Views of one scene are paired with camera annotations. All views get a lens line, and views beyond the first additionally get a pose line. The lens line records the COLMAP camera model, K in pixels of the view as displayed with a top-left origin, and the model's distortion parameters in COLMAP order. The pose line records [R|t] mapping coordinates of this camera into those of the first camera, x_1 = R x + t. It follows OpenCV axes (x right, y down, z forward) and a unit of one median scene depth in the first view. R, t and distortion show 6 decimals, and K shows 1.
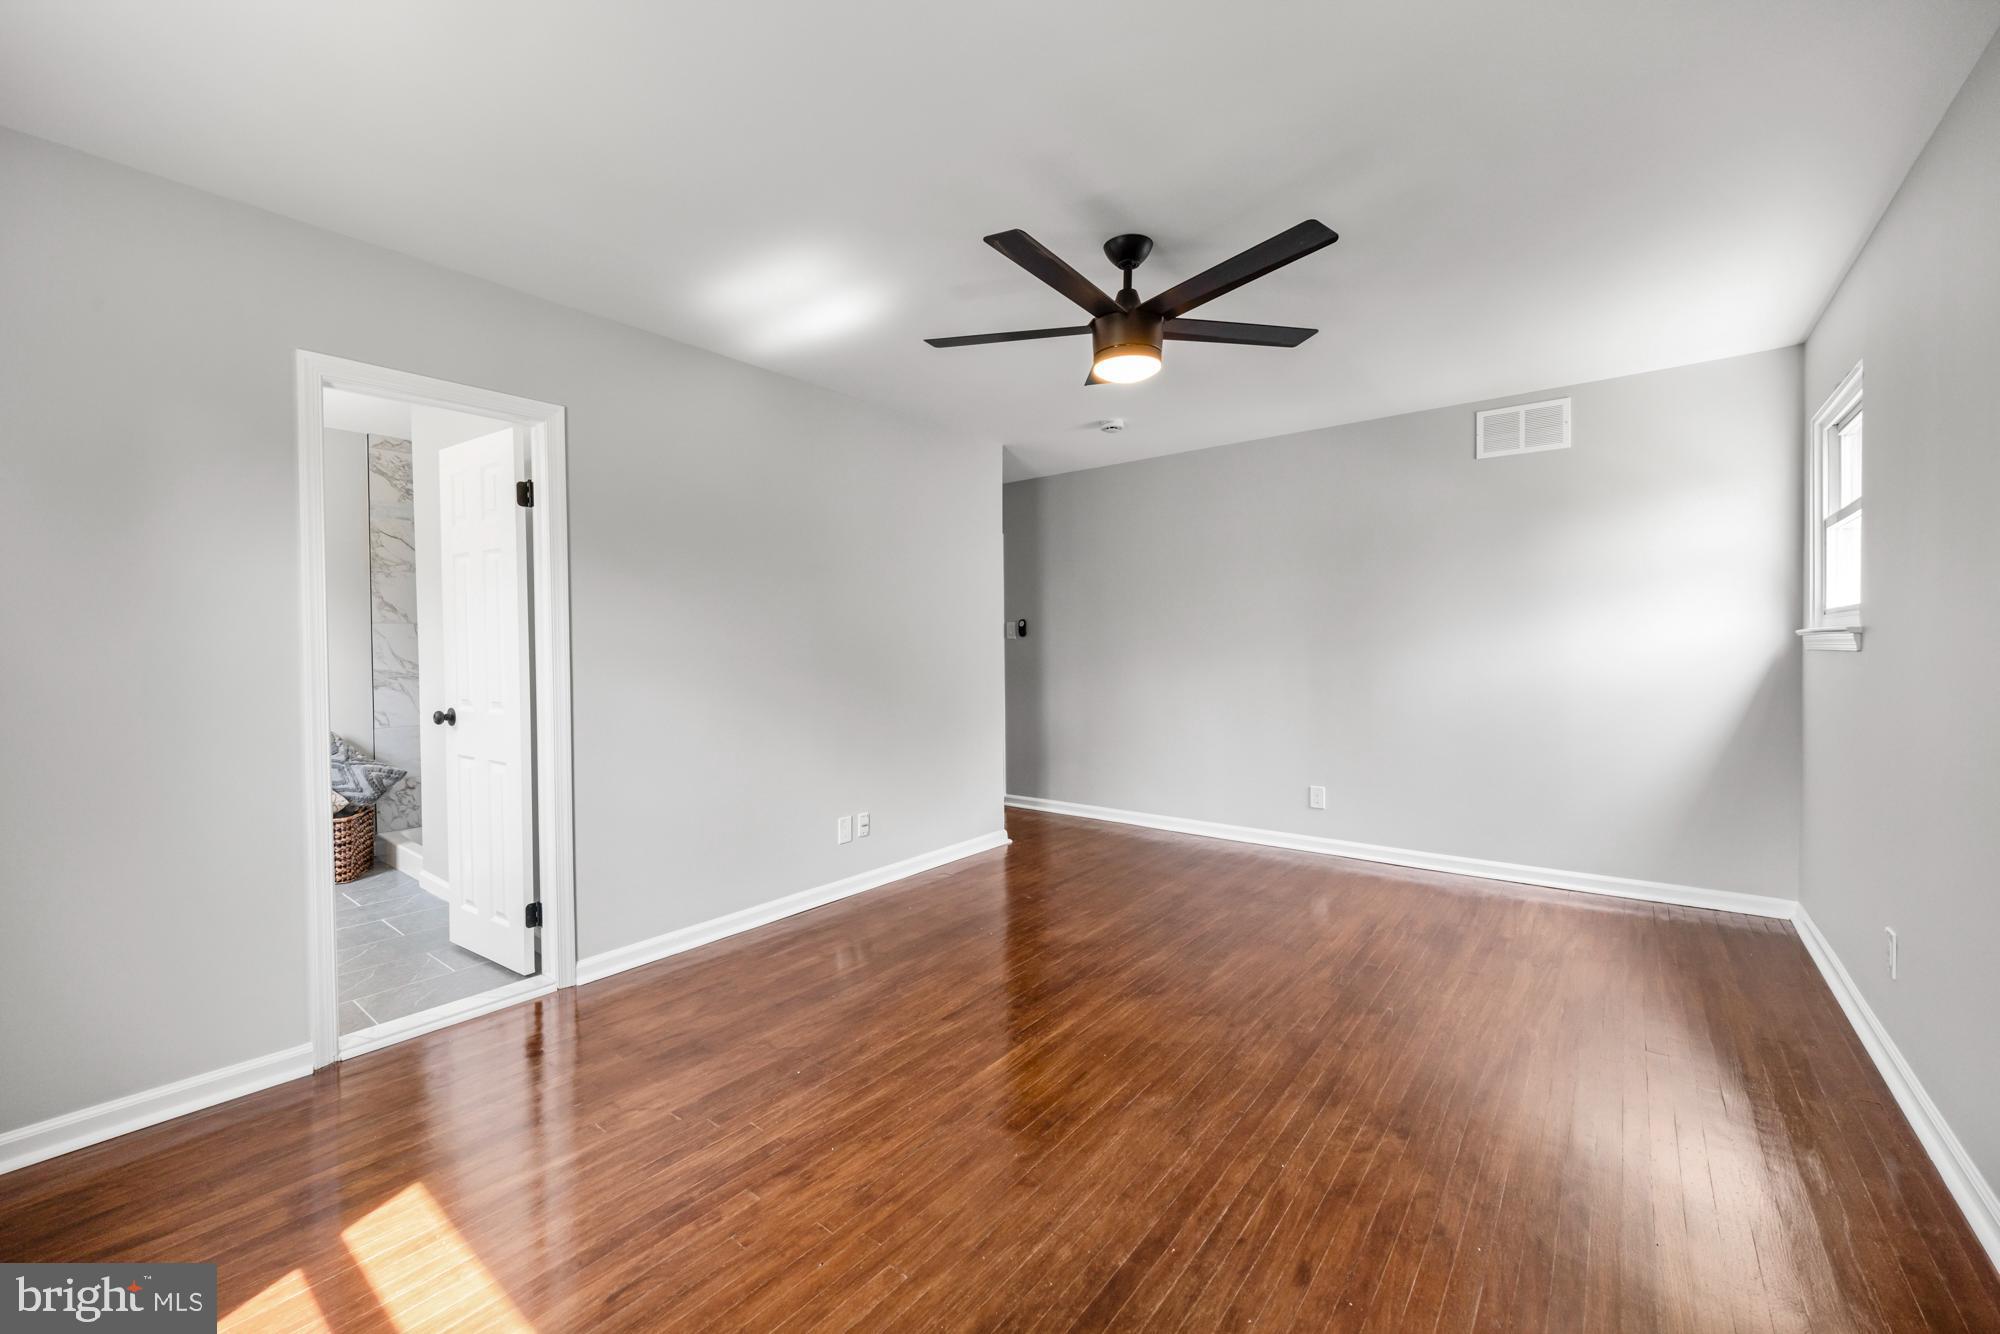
lens RADIAL K [[780.4, 0, 988.3], [0, 780.4, 667.1], [0, 0, 1]] dist [-0.001749, -0.000978]
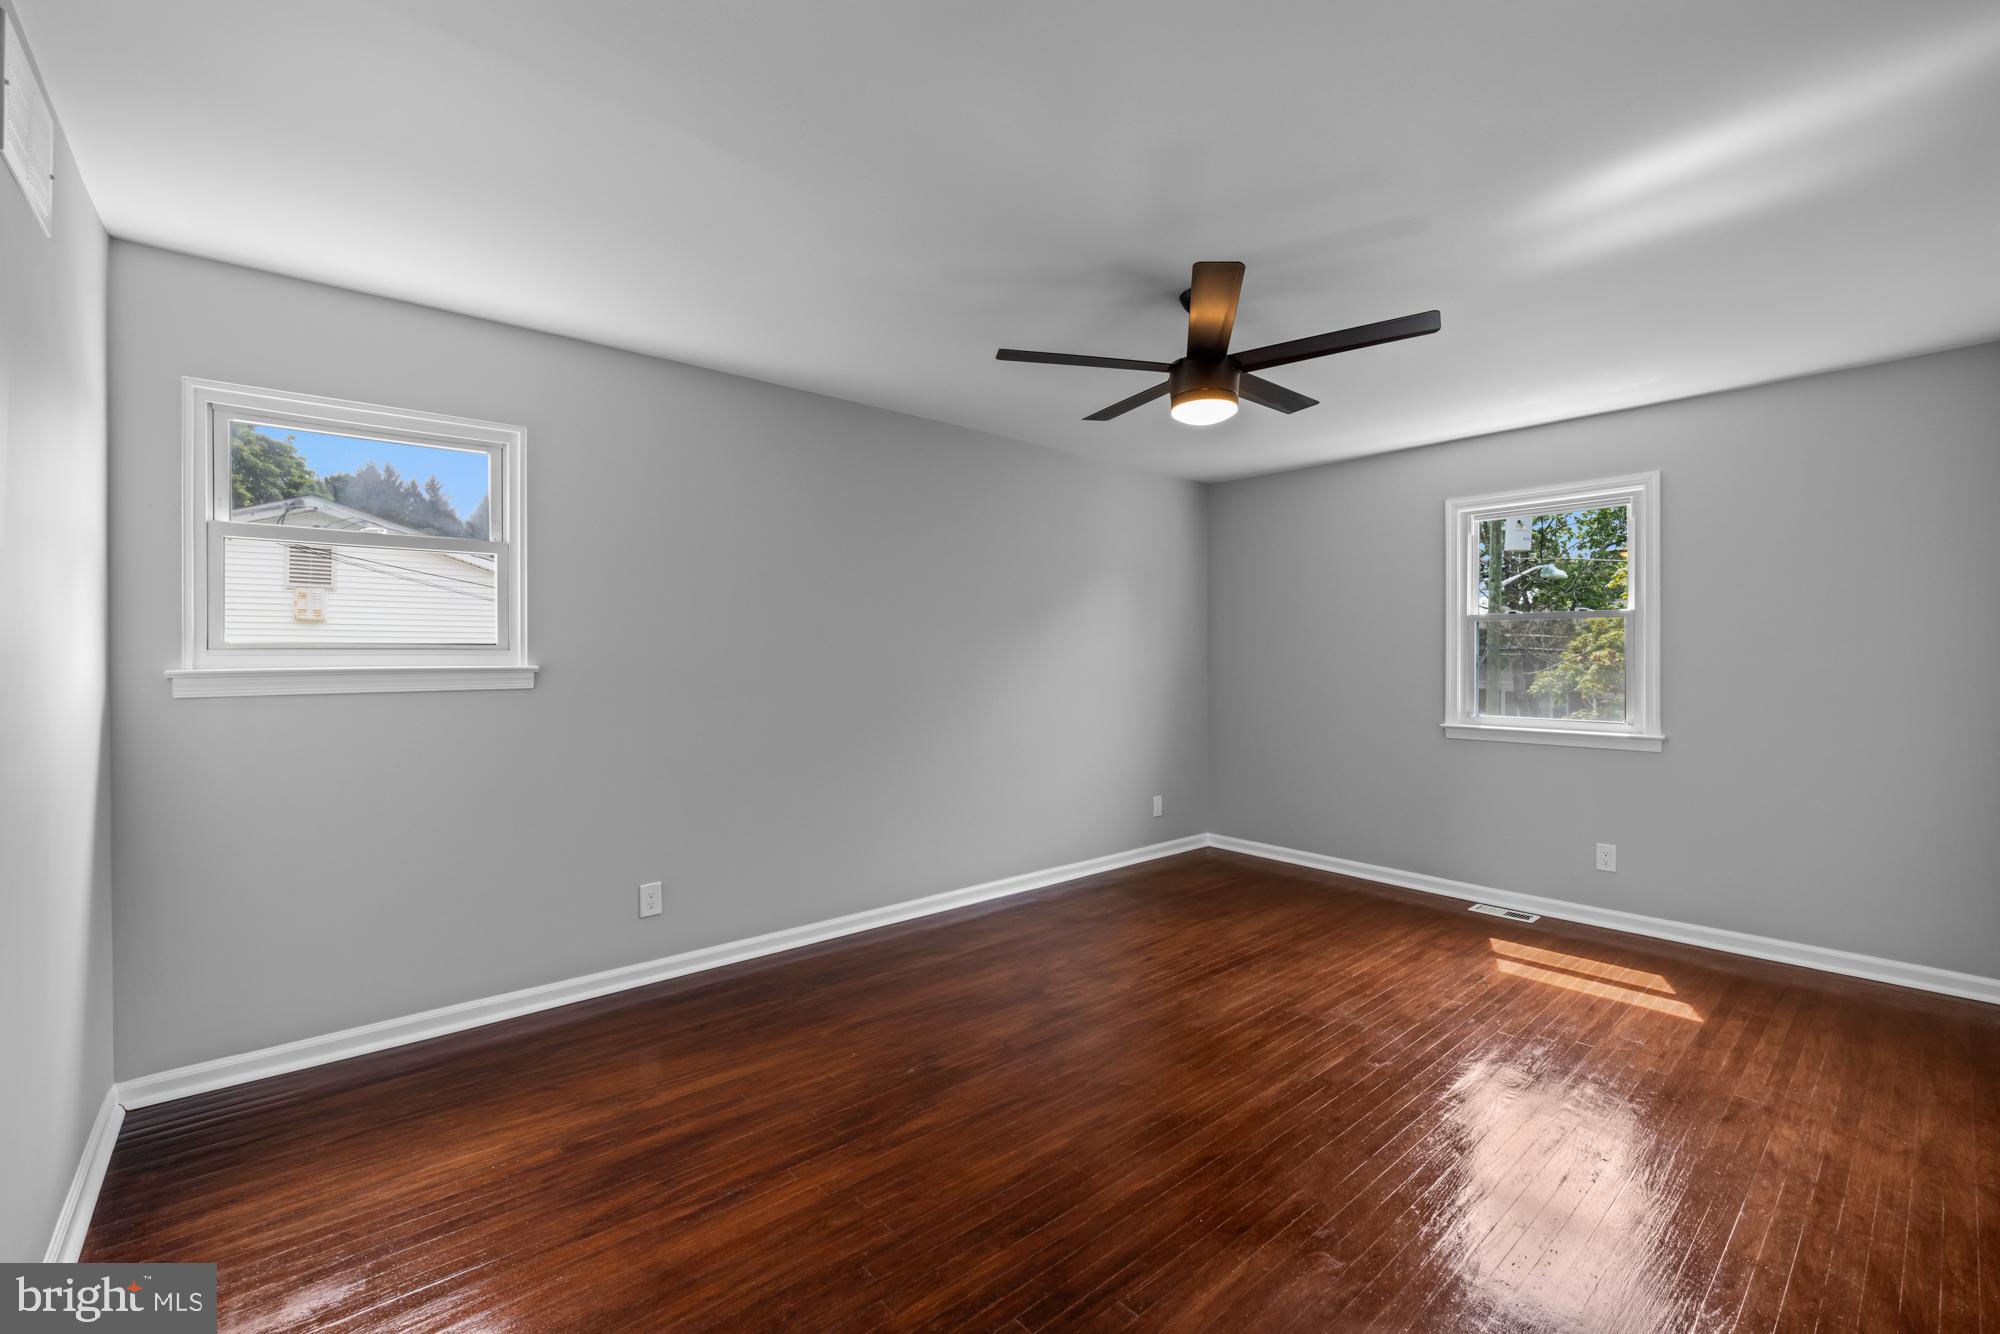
lens RADIAL K [[810.8, 0, 986.8], [0, 810.8, 664.6], [0, 0, 1]] dist [-0.001657, -0.000386]
pose [[-0.980383, 0.005290, 0.197030, 0.253809], [0.012868, 0.999225, 0.037197, -0.094211], [-0.196680, 0.039003, -0.979692, 2.107493]]
